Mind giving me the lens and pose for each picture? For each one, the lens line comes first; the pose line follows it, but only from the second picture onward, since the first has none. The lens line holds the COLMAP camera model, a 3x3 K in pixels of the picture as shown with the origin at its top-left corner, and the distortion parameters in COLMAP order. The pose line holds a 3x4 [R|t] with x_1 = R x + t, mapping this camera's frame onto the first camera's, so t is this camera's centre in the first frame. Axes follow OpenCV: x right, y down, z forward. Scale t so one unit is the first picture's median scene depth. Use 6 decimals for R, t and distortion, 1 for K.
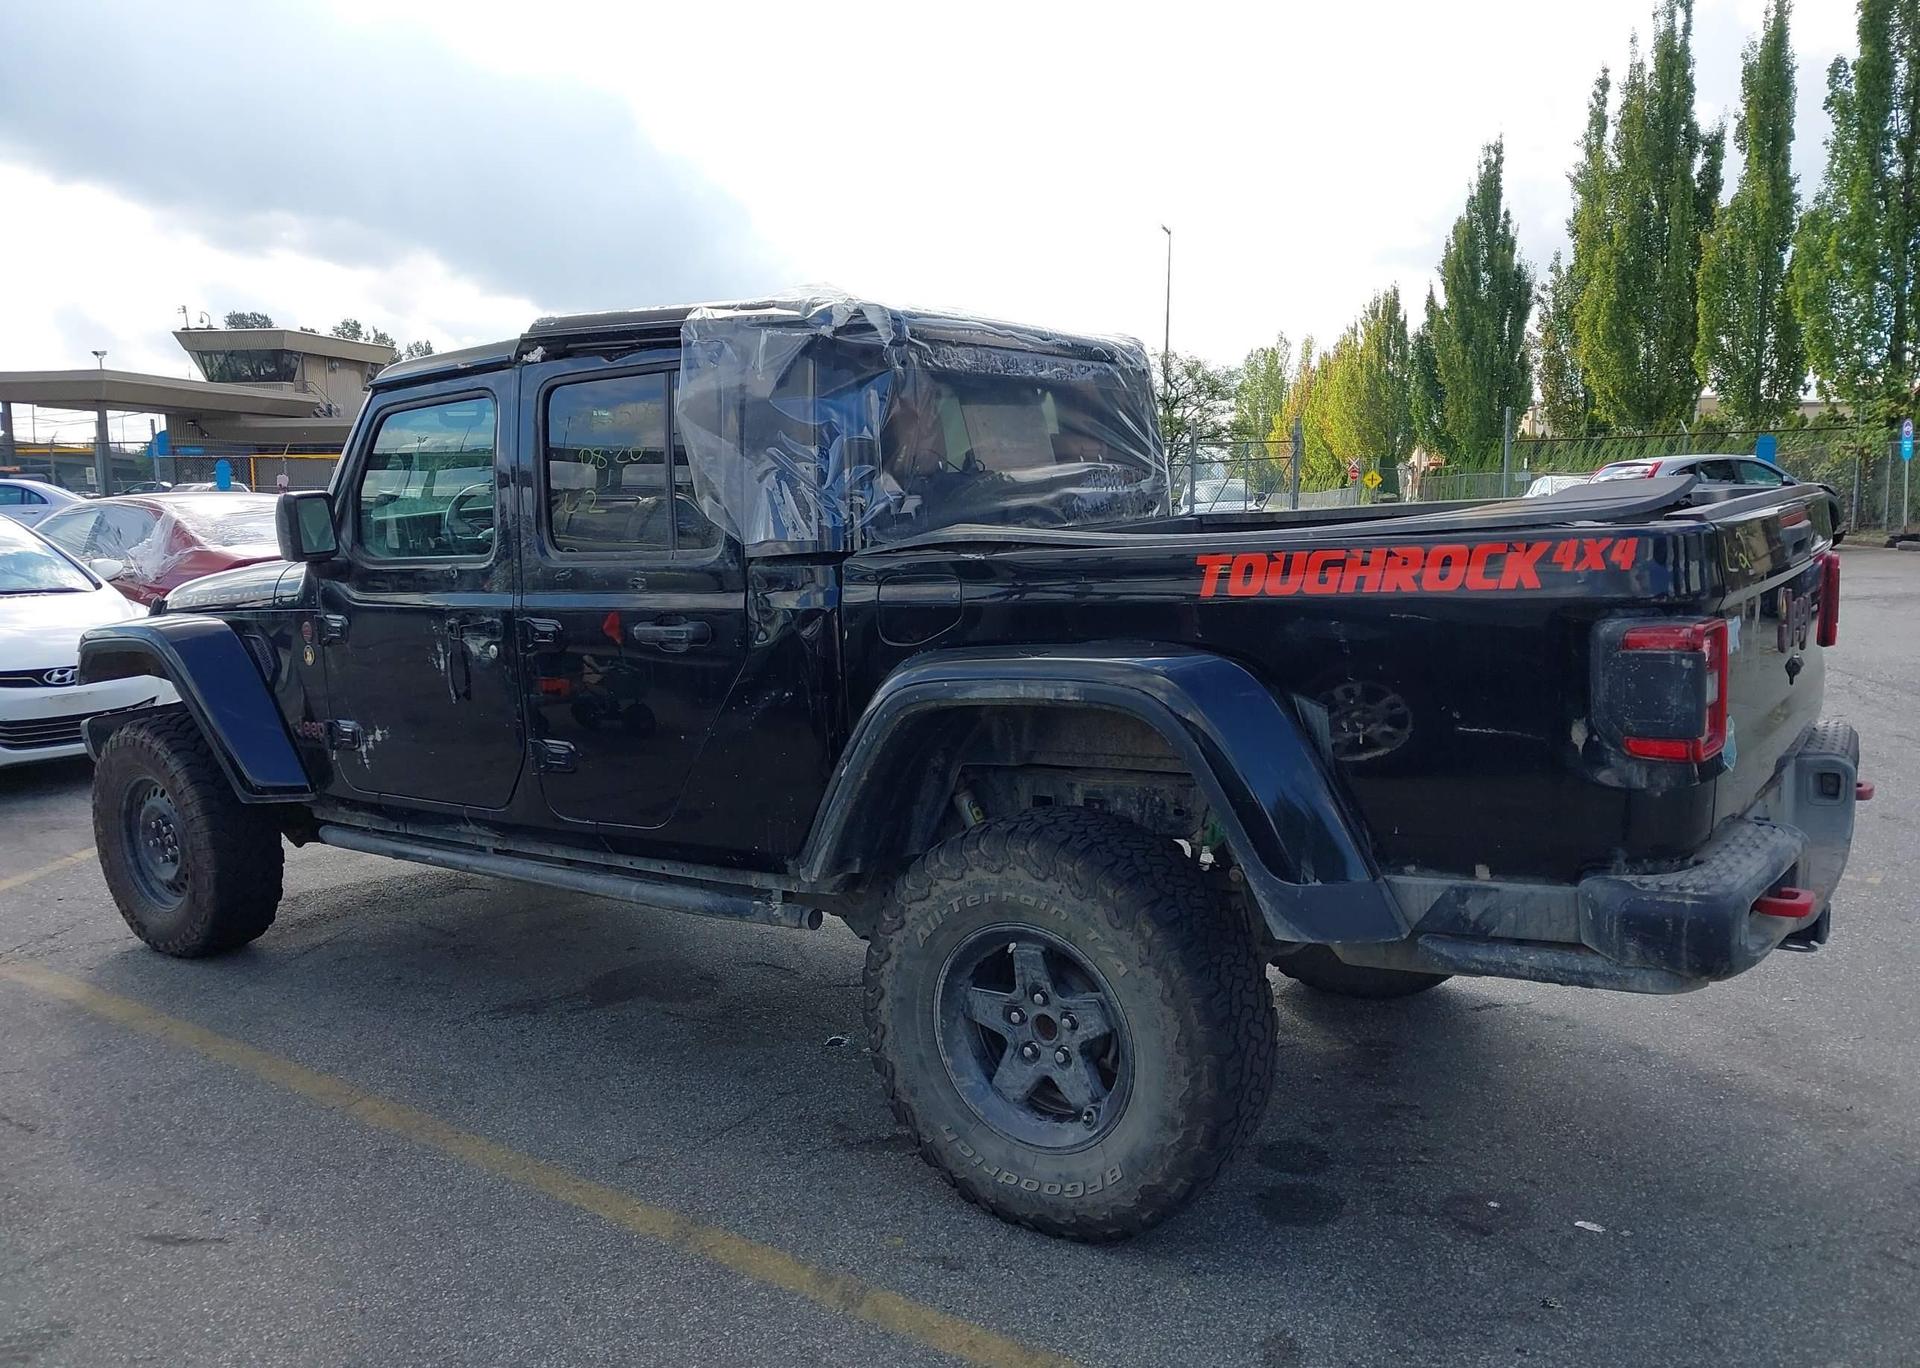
lens RADIAL K [[1511.6, 0, 960.0], [0, 1511.6, 684.0], [0, 0, 1]] dist [0.059519, -0.077932]
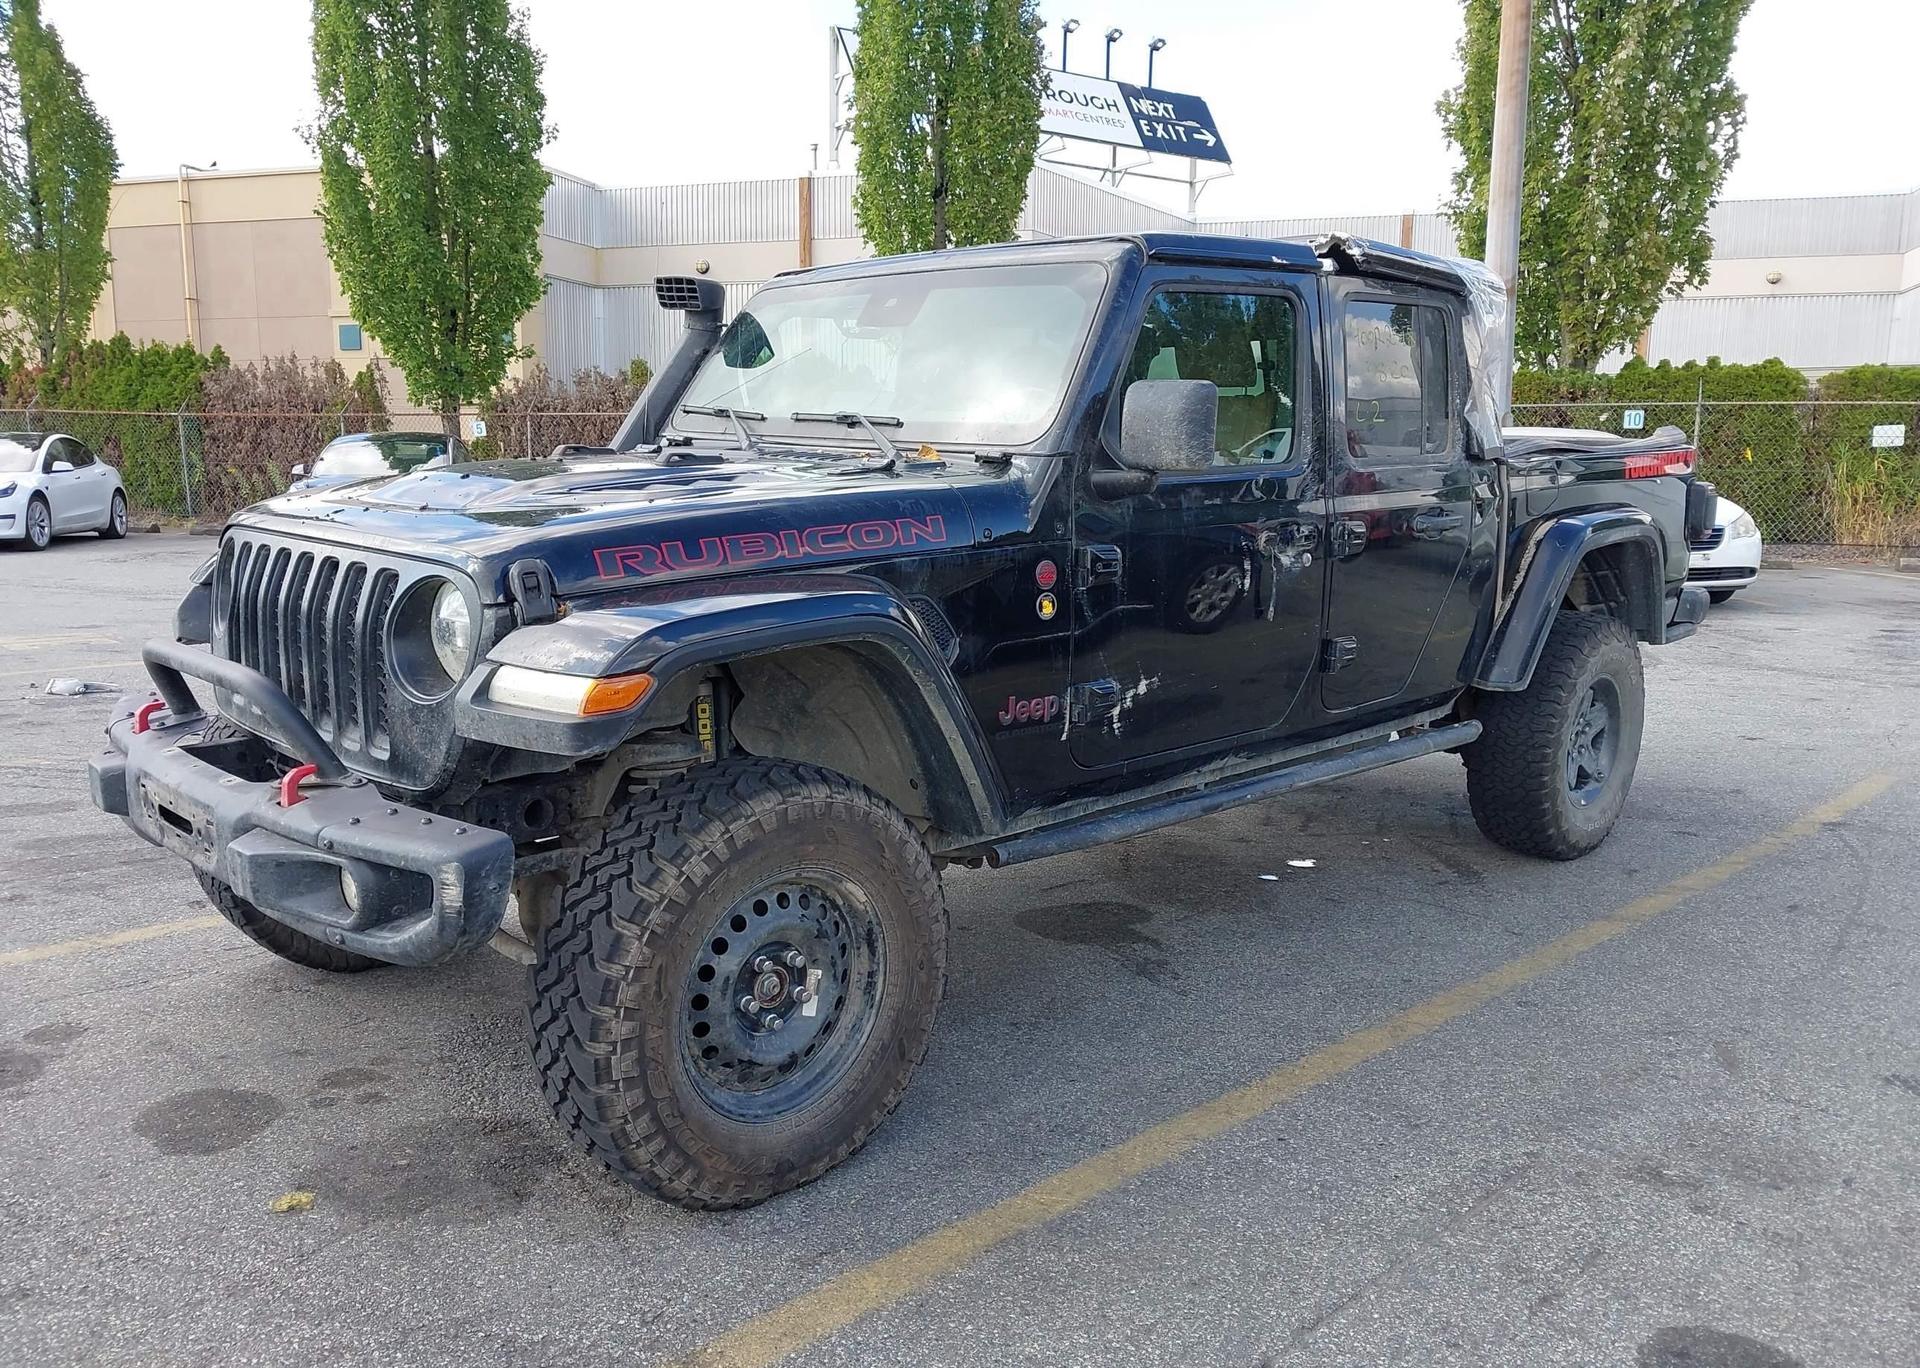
lens RADIAL K [[1545.1, 0, 954.6], [0, 1545.1, 663.2], [0, 0, 1]] dist [0.014439, 0.002475]
pose [[0.157894, -0.111513, 0.981139, -1.332458], [0.117389, 0.988677, 0.093478, -0.075489], [-0.980454, 0.100415, 0.169196, 1.052941]]
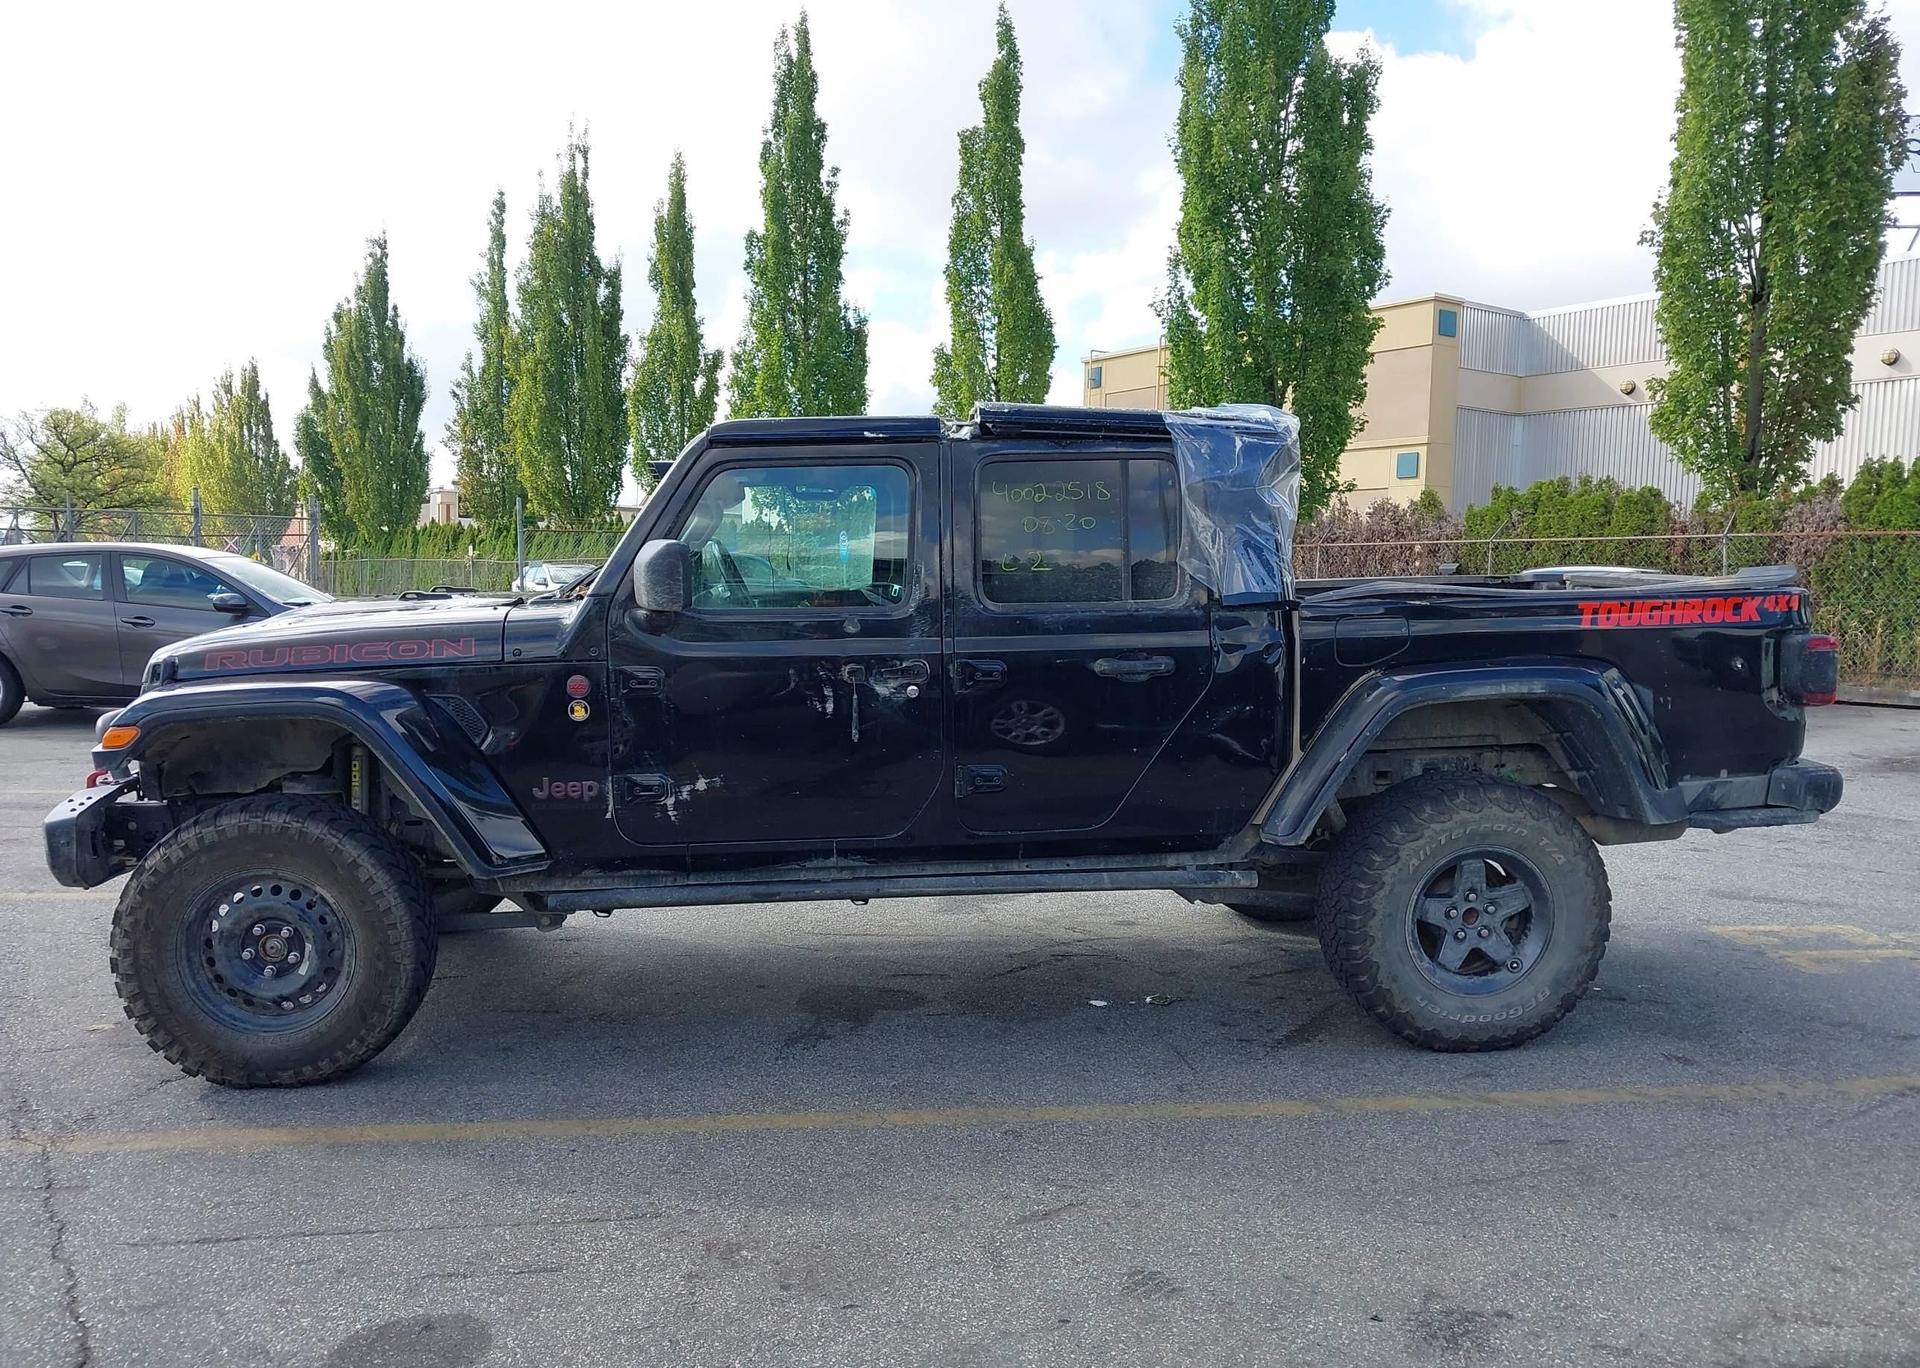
lens RADIAL K [[1521.0, 0, 955.1], [0, 1521.0, 688.5], [0, 0, 1]] dist [0.007588, -0.008179]
pose [[0.735780, -0.024738, 0.676769, -1.023412], [0.061456, 0.997648, -0.030348, 0.011841], [-0.674426, 0.063921, 0.735570, 0.167731]]
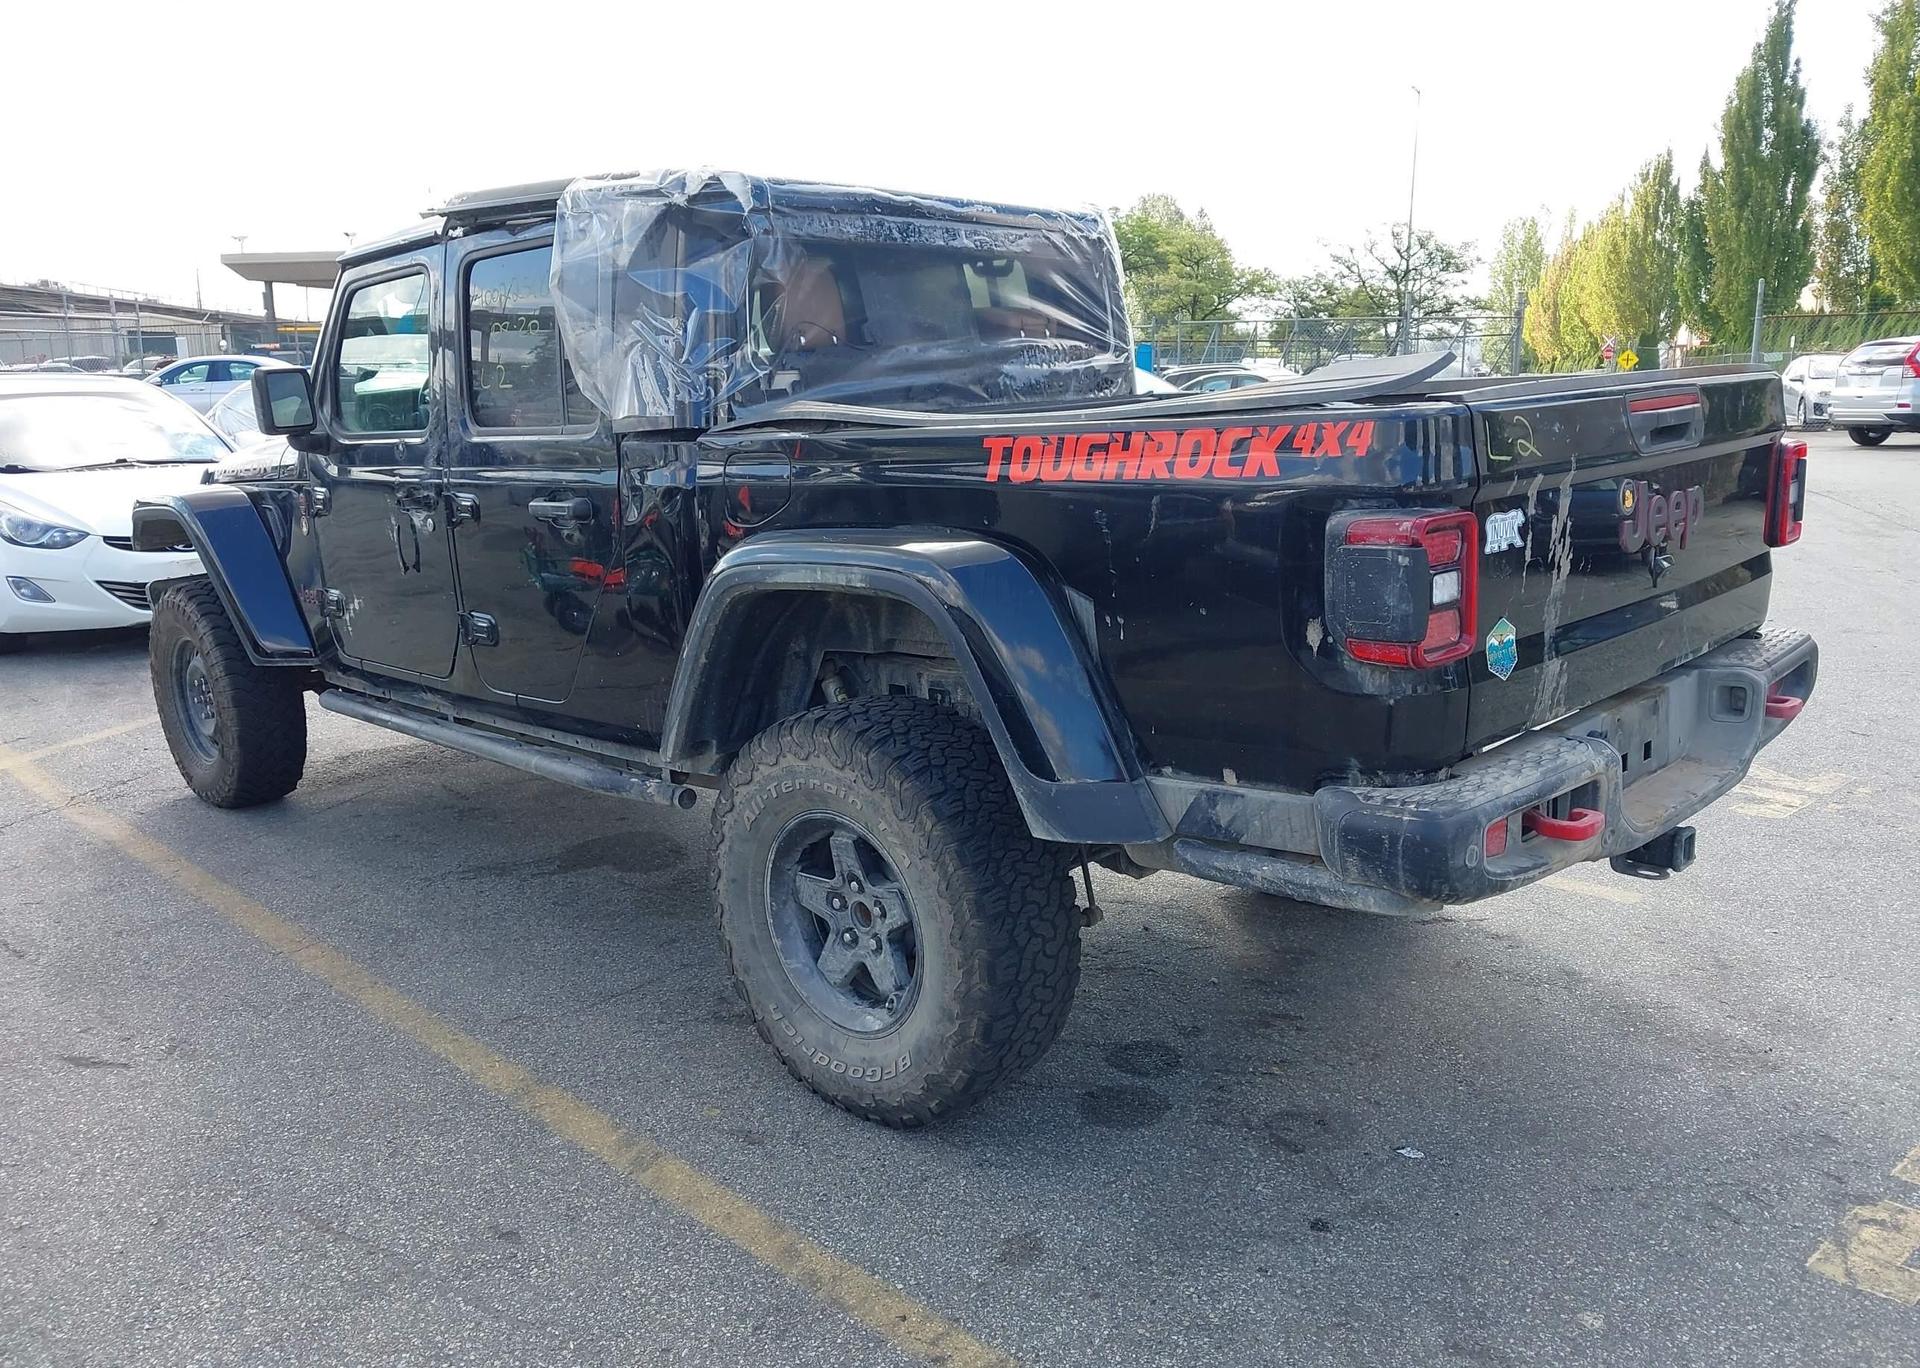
lens RADIAL K [[1518.6, 0, 956.7], [0, 1518.6, 696.9], [0, 0, 1]] dist [0.047466, -0.059183]
pose [[0.988649, 0.035171, -0.146072, 0.197010], [-0.022800, 0.996076, 0.085518, -0.002315], [0.148507, -0.081217, 0.985571, 0.029321]]
